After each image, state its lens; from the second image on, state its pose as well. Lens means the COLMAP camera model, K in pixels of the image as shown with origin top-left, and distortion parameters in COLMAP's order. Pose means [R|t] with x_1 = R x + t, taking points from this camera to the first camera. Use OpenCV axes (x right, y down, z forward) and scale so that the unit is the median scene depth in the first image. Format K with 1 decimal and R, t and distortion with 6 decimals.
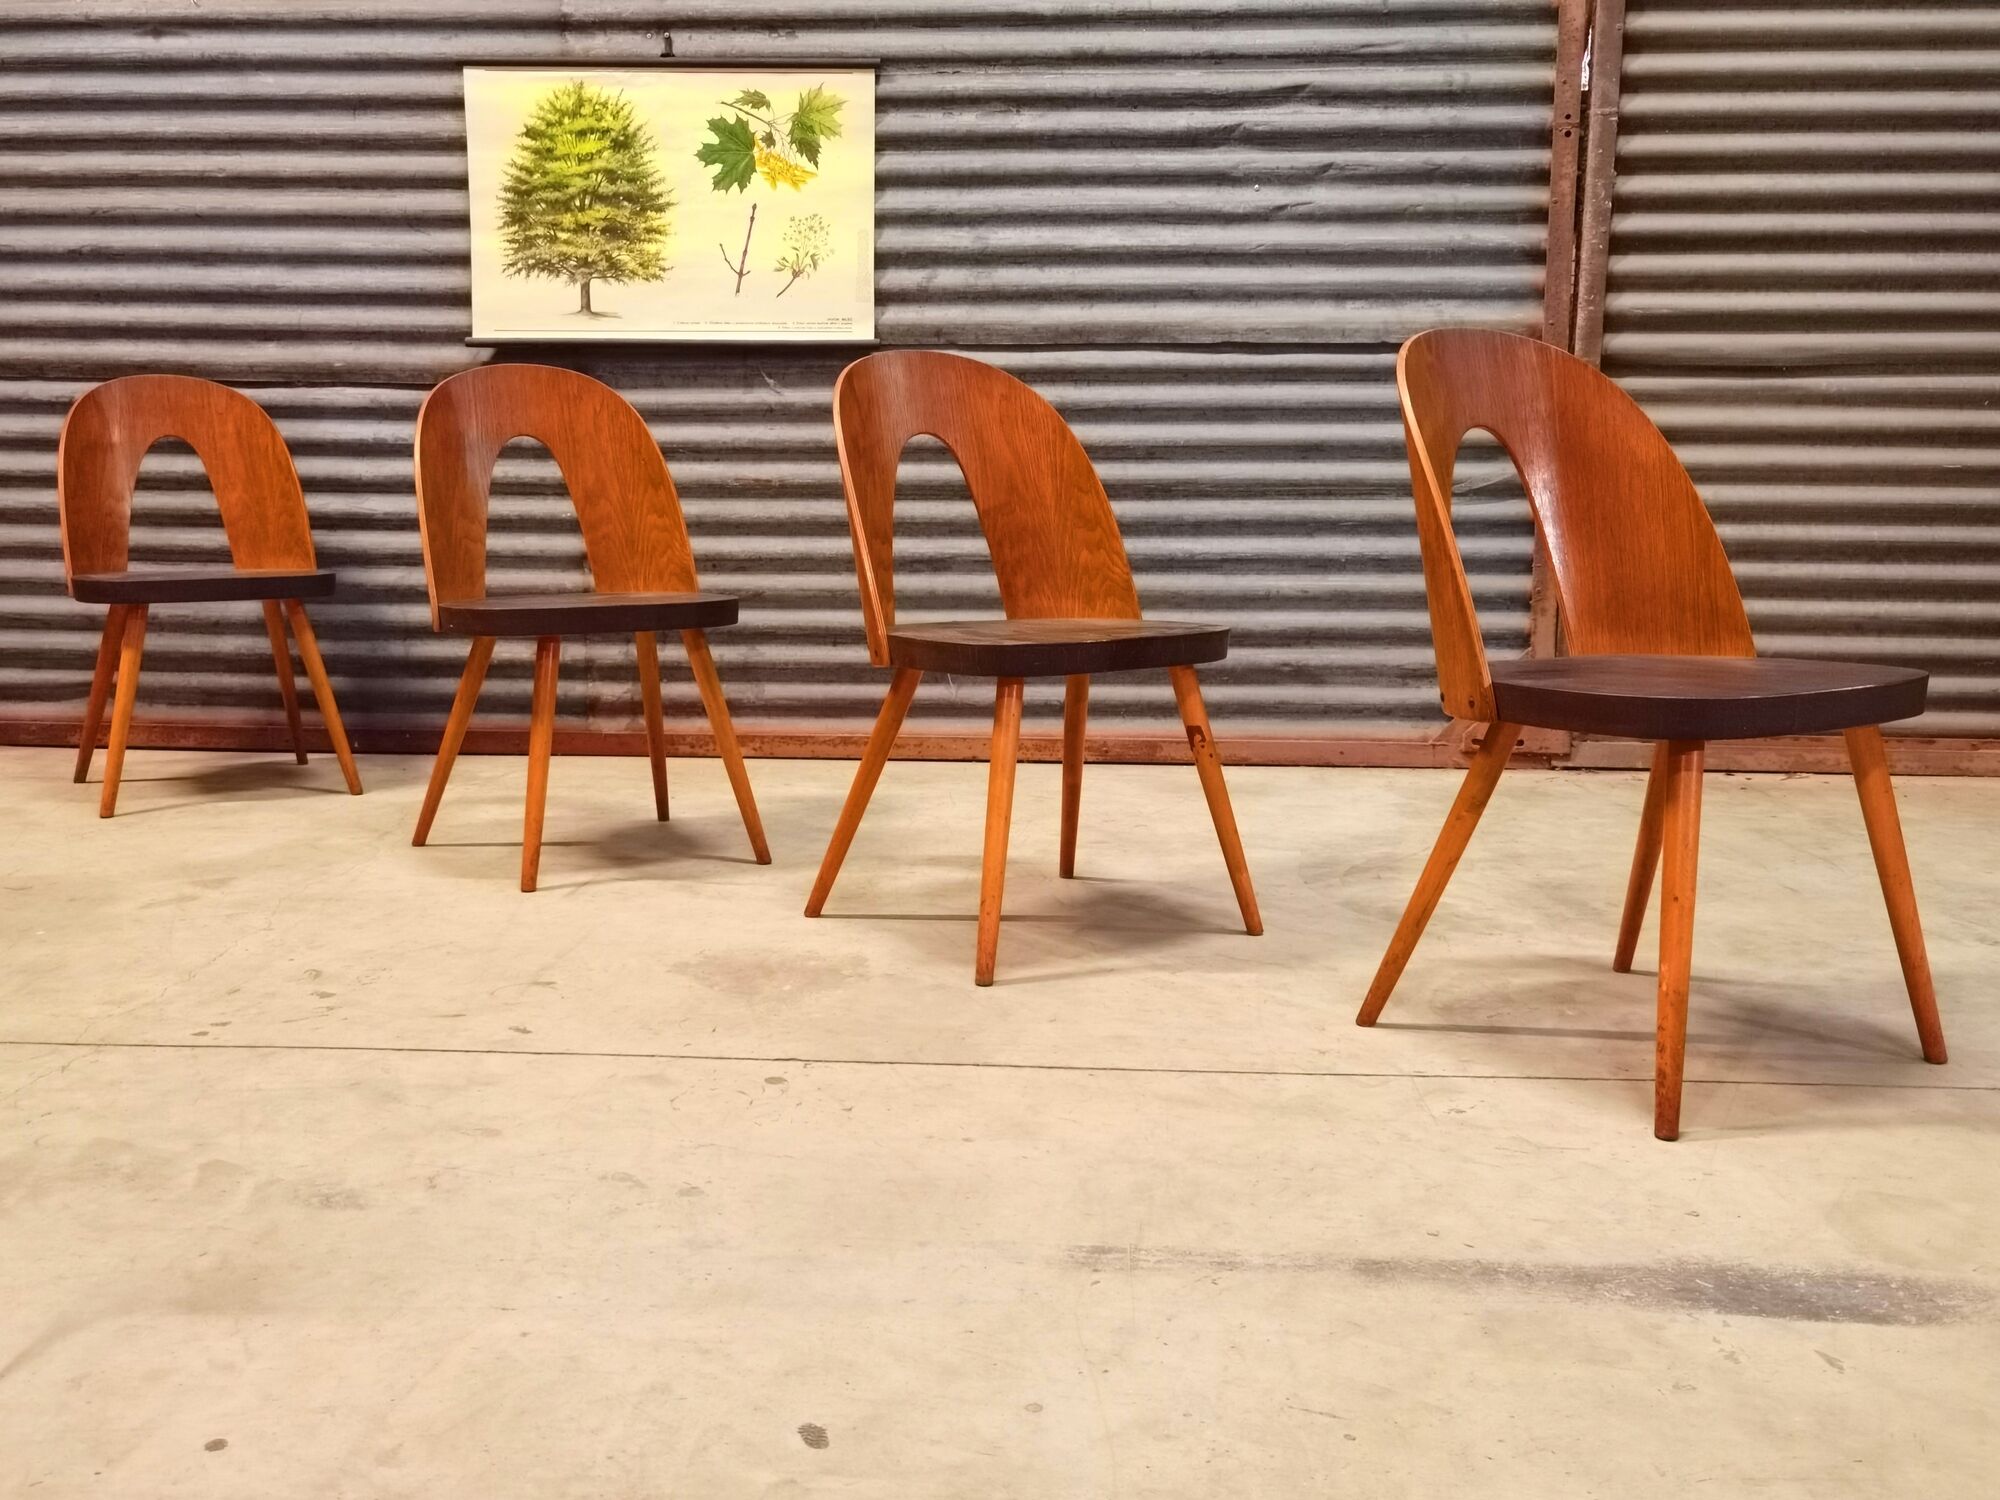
lens RADIAL K [[1731.4, 0, 982.5], [0, 1731.4, 741.8], [0, 0, 1]] dist [-0.012985, 0.055257]
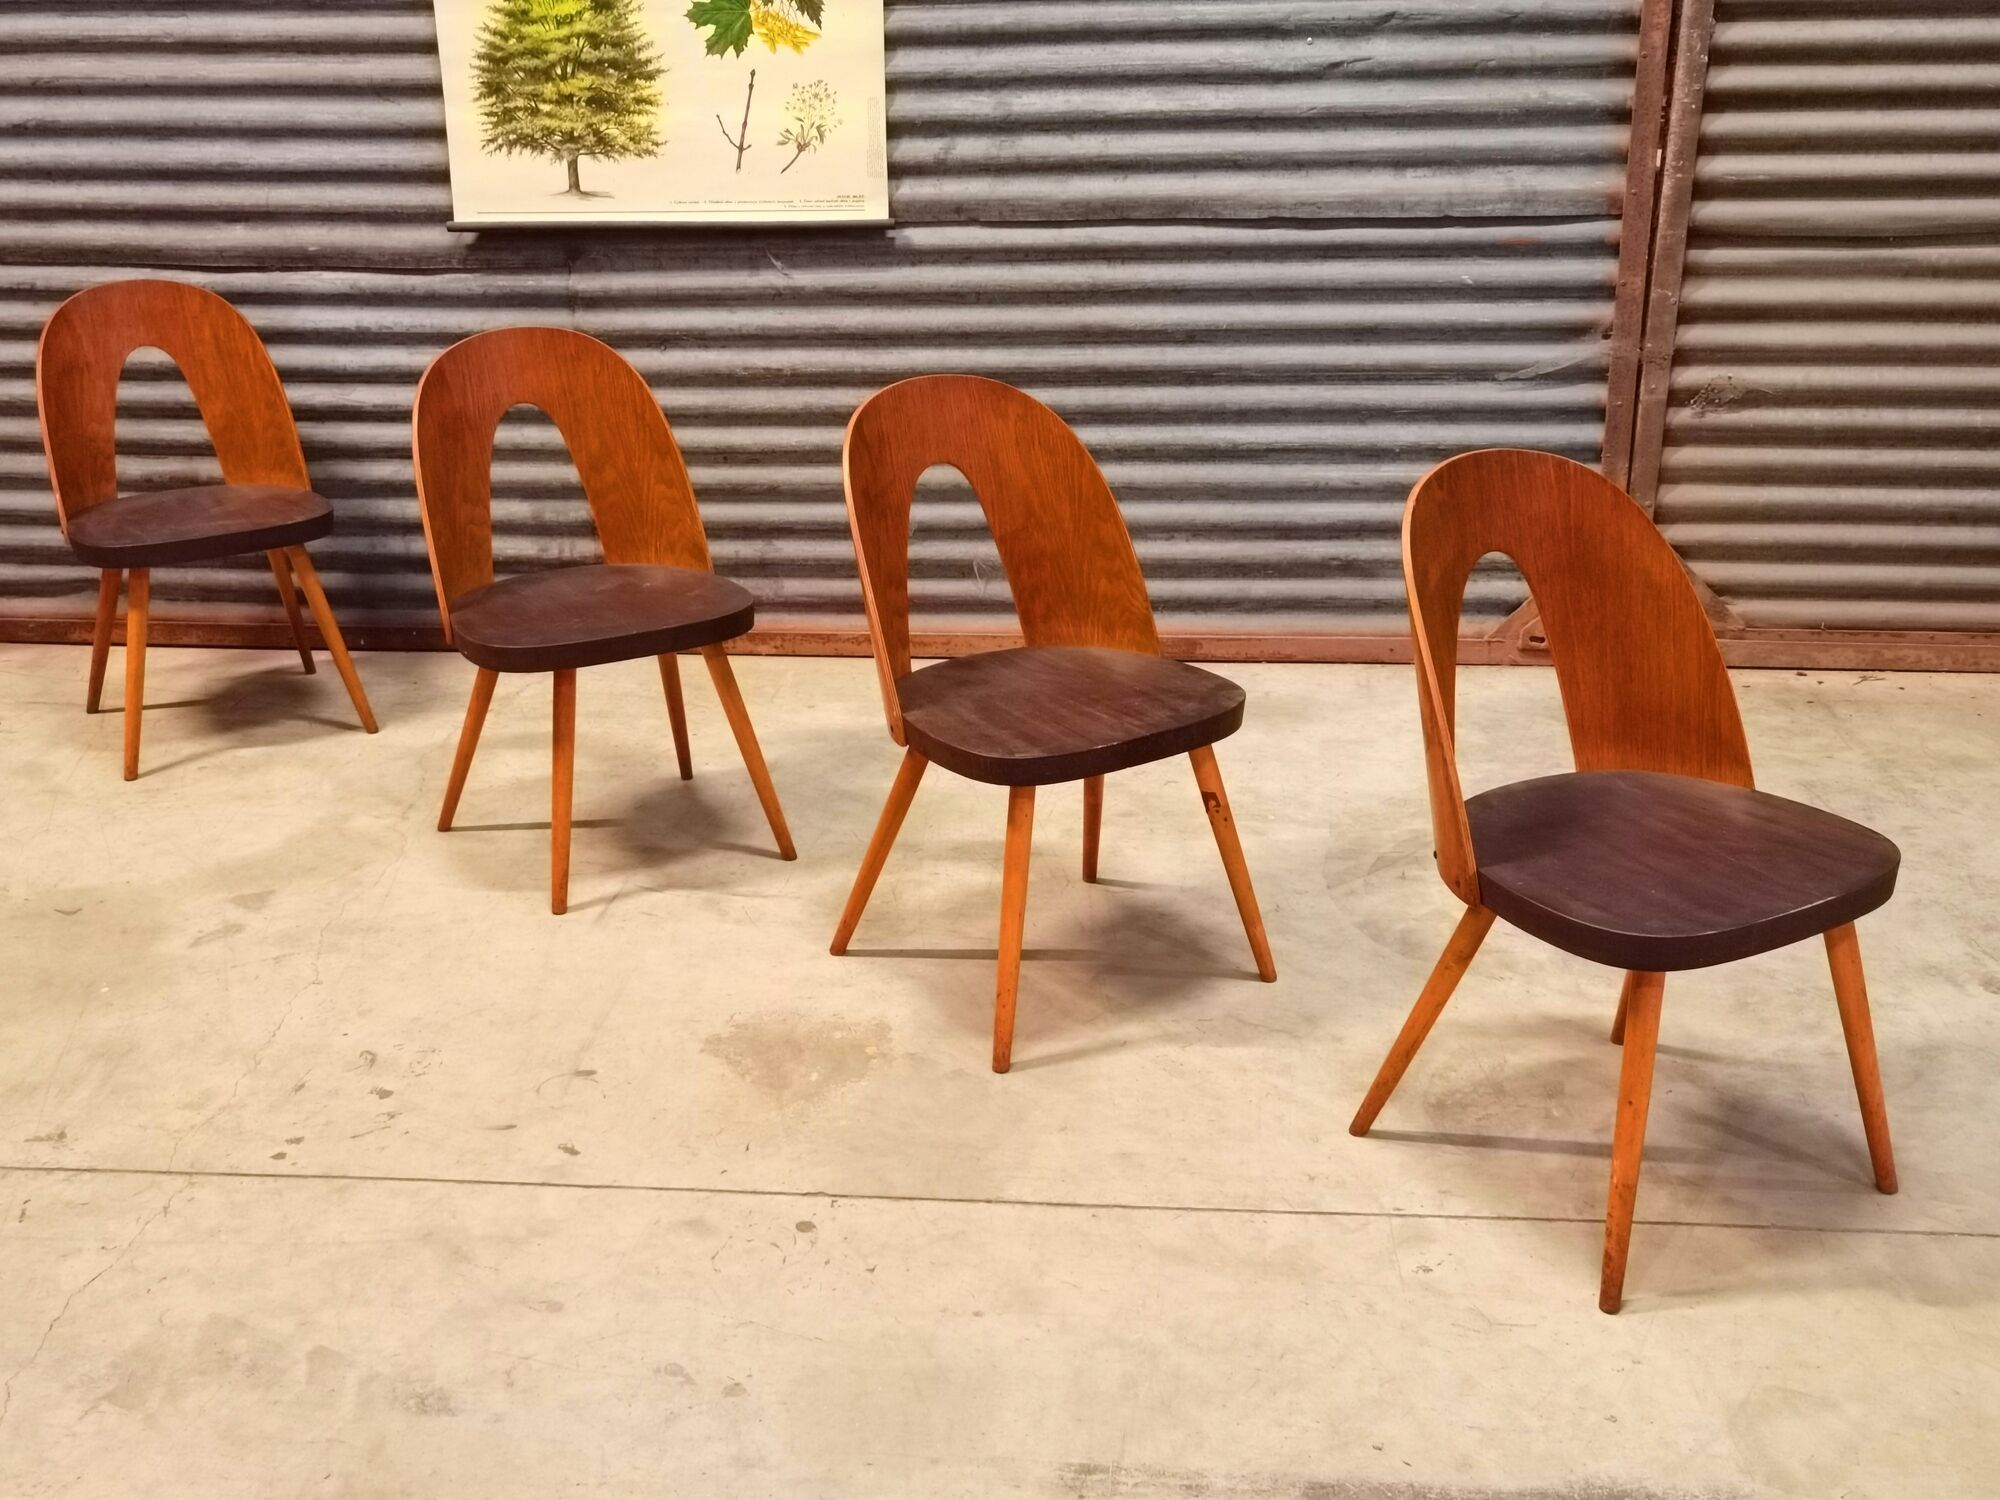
lens RADIAL K [[1998.6, 0, 976.0], [0, 1998.6, 700.8], [0, 0, 1]] dist [0.003711, 0.000000]
pose [[0.999368, -0.009643, -0.034204, 0.017891], [0.016150, 0.980590, 0.195403, -0.191732], [0.031656, -0.195831, 0.980126, -0.088579]]
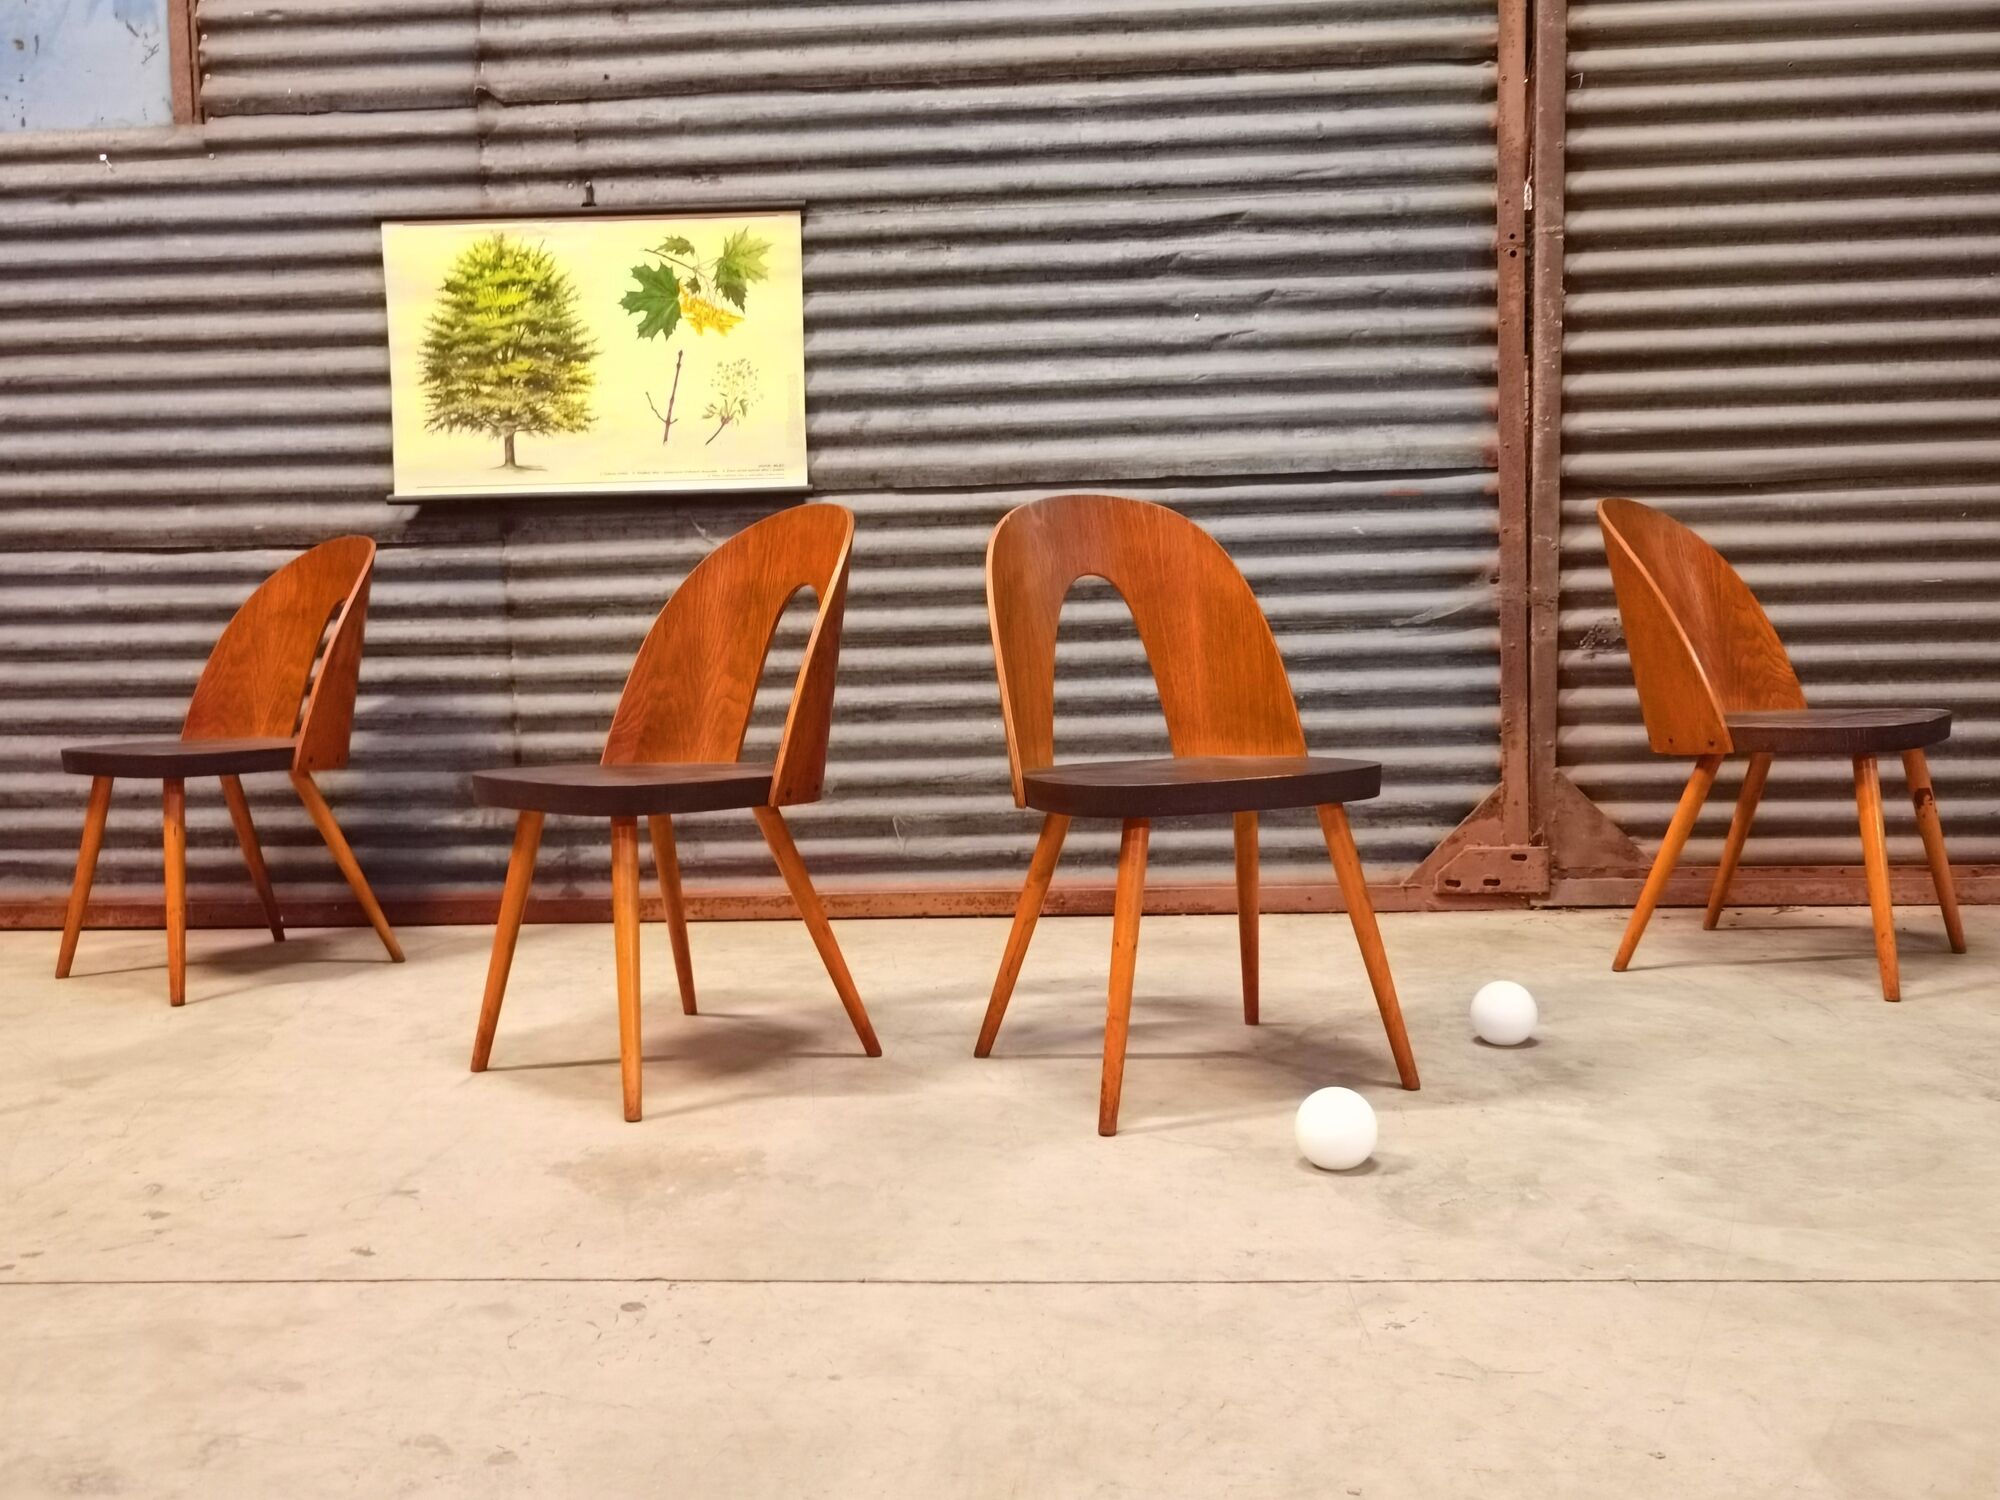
lens RADIAL K [[1731.4, 0, 980.2], [0, 1731.4, 755.5], [0, 0, 1]] dist [-0.012985, 0.055257]
pose [[0.999518, -0.029880, -0.008455, 0.038402], [0.029203, 0.997032, -0.071237, -0.009701], [0.010558, 0.070956, 0.997424, 0.047546]]
